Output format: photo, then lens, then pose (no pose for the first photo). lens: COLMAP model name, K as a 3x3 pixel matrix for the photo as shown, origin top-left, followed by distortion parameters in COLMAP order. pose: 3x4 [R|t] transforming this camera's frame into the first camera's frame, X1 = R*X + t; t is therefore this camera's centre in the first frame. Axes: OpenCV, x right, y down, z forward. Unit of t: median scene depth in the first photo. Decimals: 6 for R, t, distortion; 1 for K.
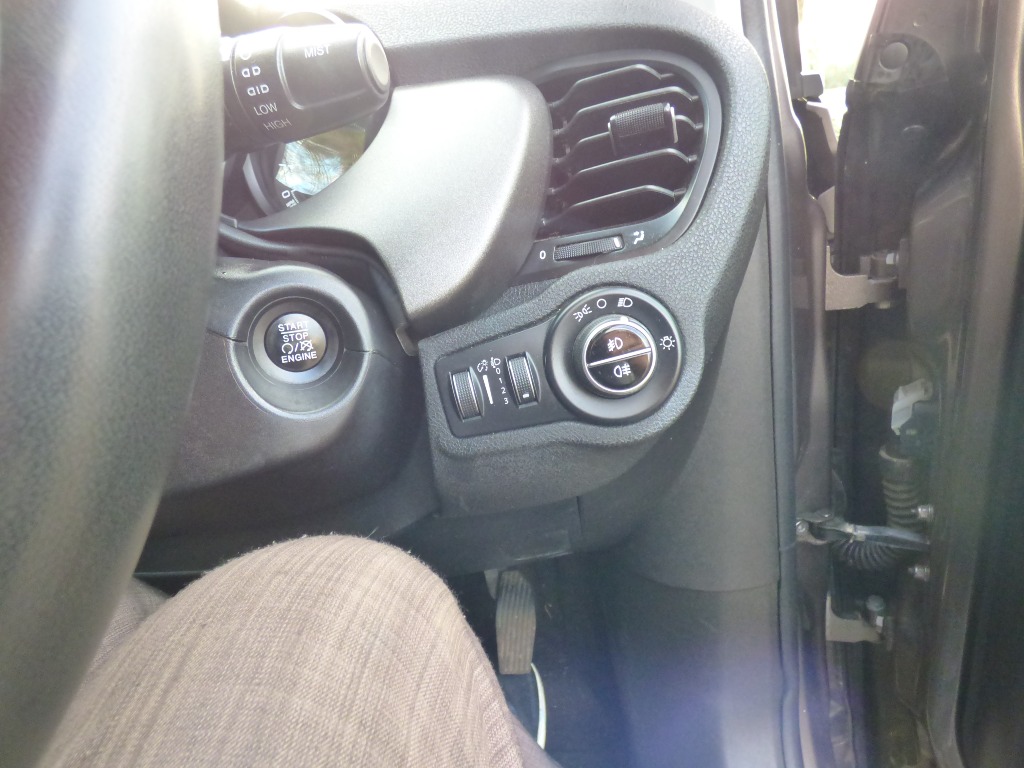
lens RADIAL K [[637.8, 0, 518.6], [0, 637.8, 384.4], [0, 0, 1]] dist [-0.025061, 0.001826]
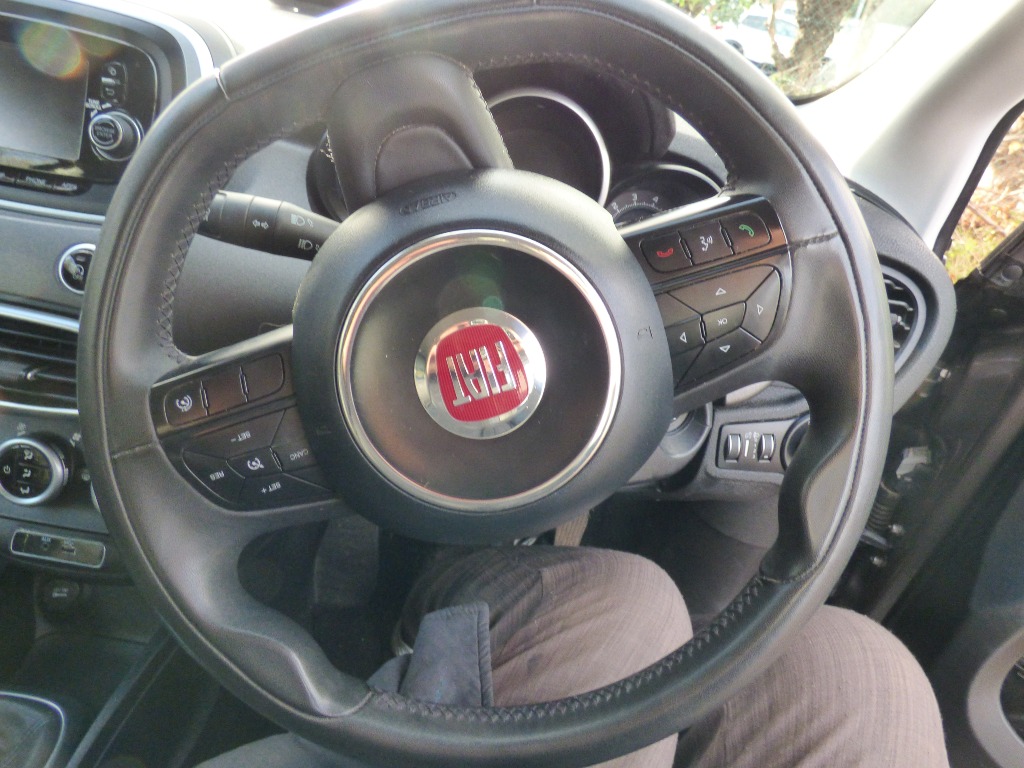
lens RADIAL K [[637.8, 0, 518.6], [0, 637.8, 384.4], [0, 0, 1]] dist [-0.025061, 0.001826]
pose [[0.961156, 0.238640, 0.138671, -0.689631], [-0.263619, 0.942564, 0.205129, -0.258960], [-0.081754, -0.233718, 0.968861, -0.435356]]
